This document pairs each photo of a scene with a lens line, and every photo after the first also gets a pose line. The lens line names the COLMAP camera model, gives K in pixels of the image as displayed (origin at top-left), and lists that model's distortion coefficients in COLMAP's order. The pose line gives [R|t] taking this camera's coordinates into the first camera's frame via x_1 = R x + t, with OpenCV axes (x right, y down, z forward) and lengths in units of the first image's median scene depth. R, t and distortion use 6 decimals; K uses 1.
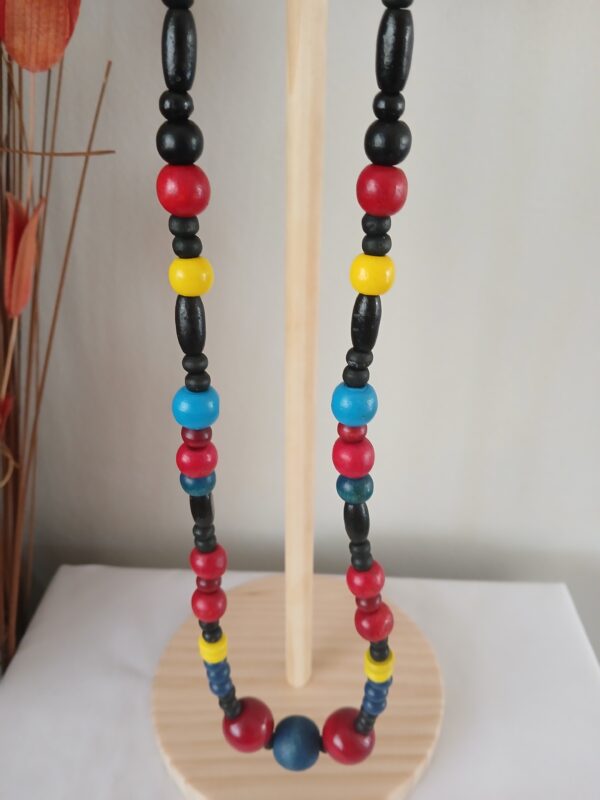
lens RADIAL K [[614.6, 0, 272.2], [0, 614.6, 375.1], [0, 0, 1]] dist [0.036367, -0.082990]
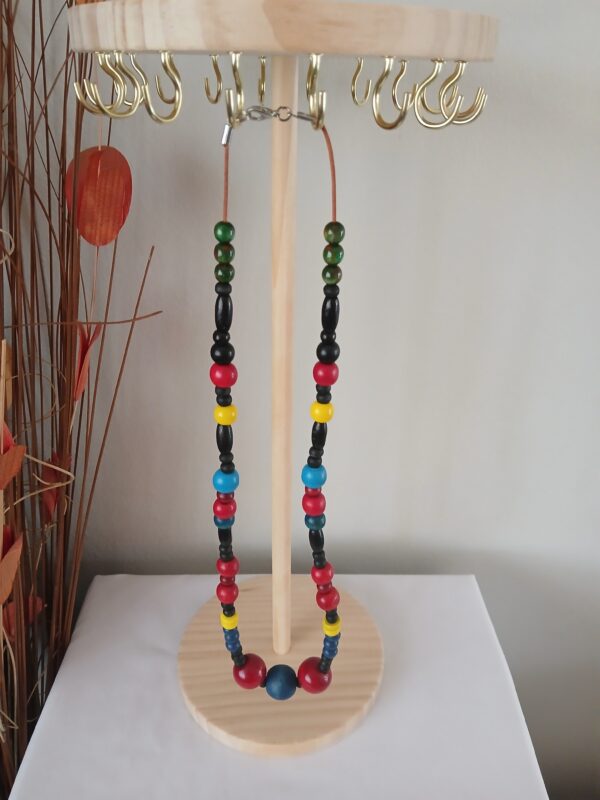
lens RADIAL K [[614.6, 0, 279.7], [0, 614.6, 399.4], [0, 0, 1]] dist [0.036367, -0.082990]
pose [[0.997274, -0.019410, 0.071194, -0.074397], [0.017433, 0.999448, 0.028282, -0.189271], [-0.071704, -0.026964, 0.997061, -0.642621]]
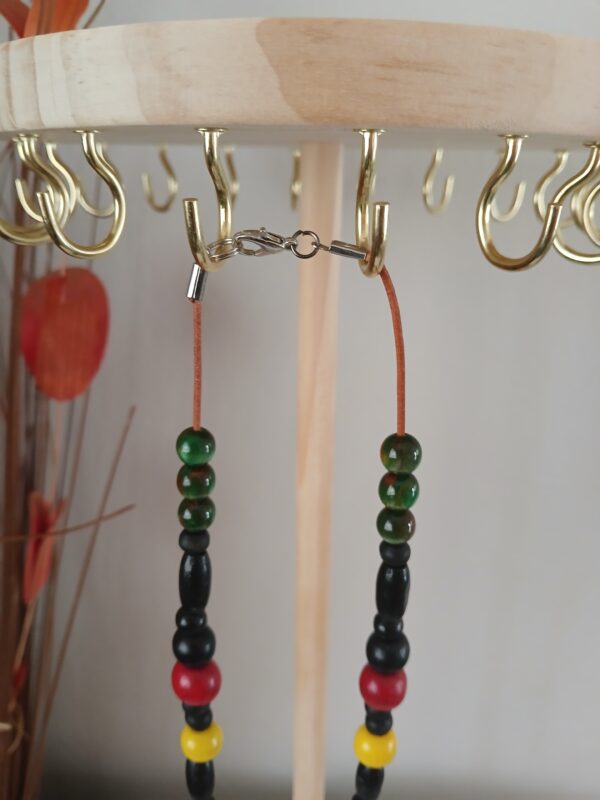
lens RADIAL K [[614.6, 0, 286.2], [0, 614.6, 394.6], [0, 0, 1]] dist [0.036367, -0.082990]
pose [[0.999933, 0.010869, -0.003904, 0.007269], [-0.011237, 0.993661, -0.111856, -0.466354], [0.002664, 0.111892, 0.993717, -0.077426]]
